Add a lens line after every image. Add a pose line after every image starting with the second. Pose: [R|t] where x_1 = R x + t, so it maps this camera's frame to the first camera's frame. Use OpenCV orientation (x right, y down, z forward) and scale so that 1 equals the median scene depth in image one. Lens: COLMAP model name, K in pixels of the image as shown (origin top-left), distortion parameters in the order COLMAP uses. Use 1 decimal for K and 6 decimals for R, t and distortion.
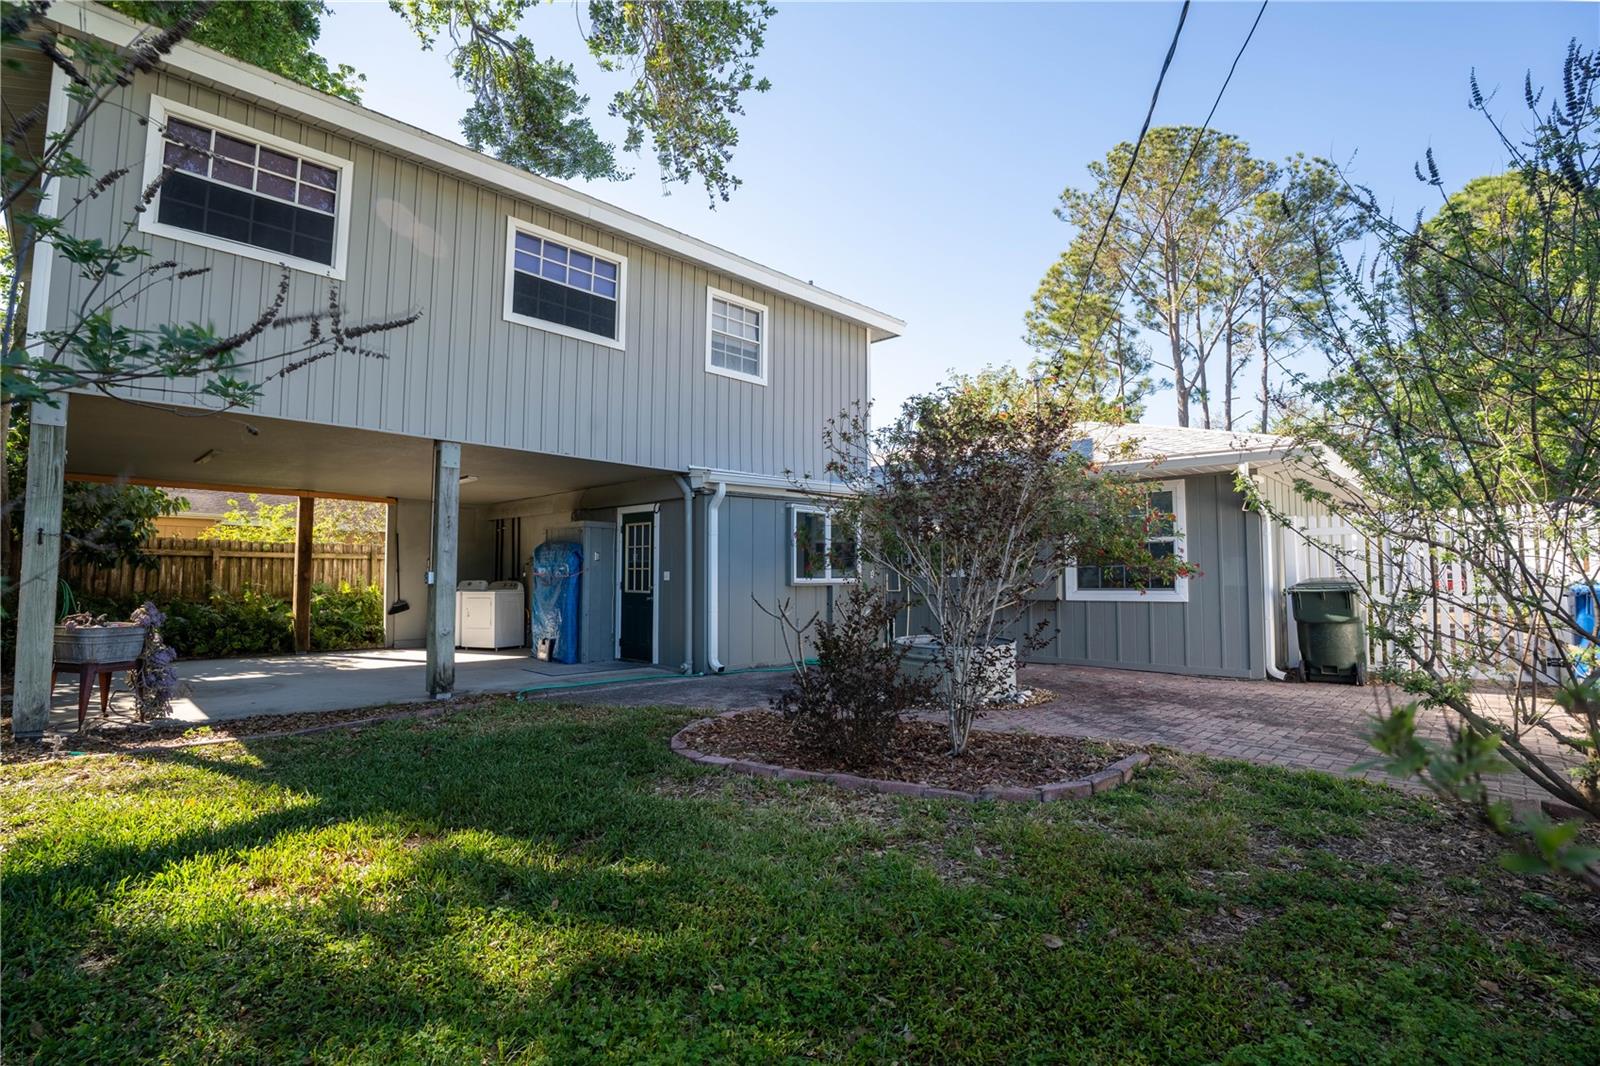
lens RADIAL K [[683.3, 0, 800.0], [0, 683.3, 533.0], [0, 0, 1]] dist [-0.046019, 0.000264]
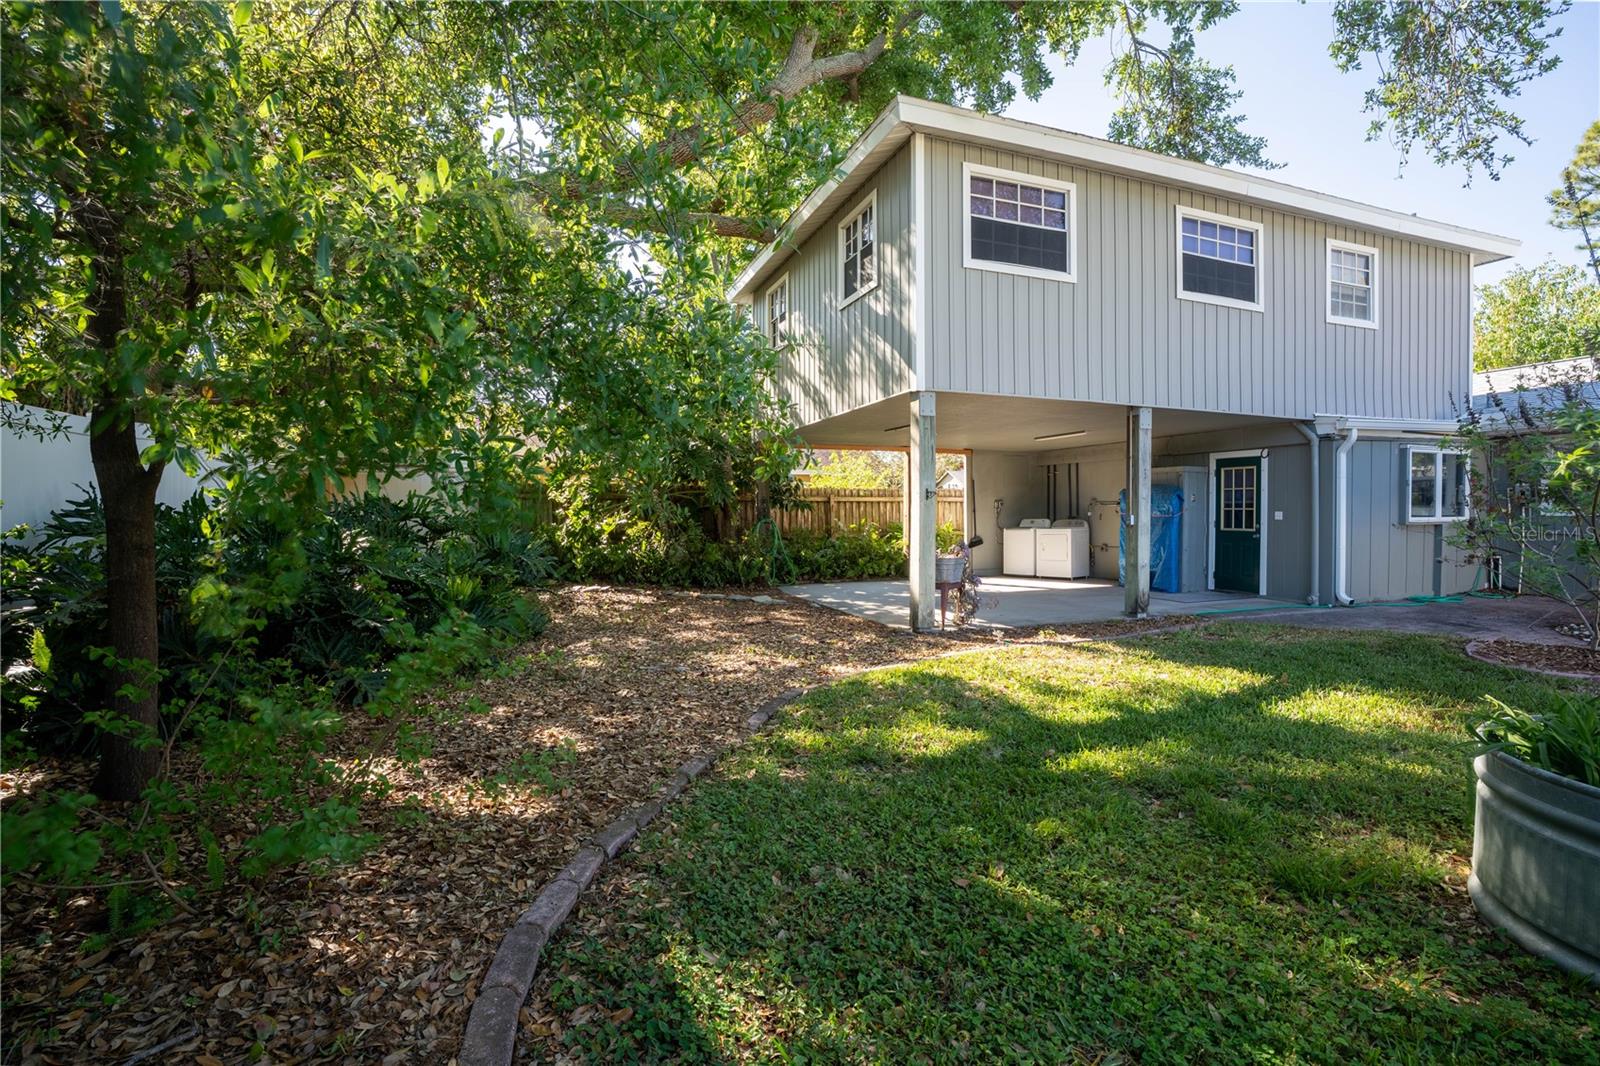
lens RADIAL K [[754.6, 0, 800.0], [0, 754.6, 533.0], [0, 0, 1]] dist [-0.049101, 0.000220]
pose [[0.918714, 0.006496, -0.394871, -0.415398], [0.031070, 0.995577, 0.088667, -0.036473], [0.393700, -0.093728, 0.914448, -0.366415]]
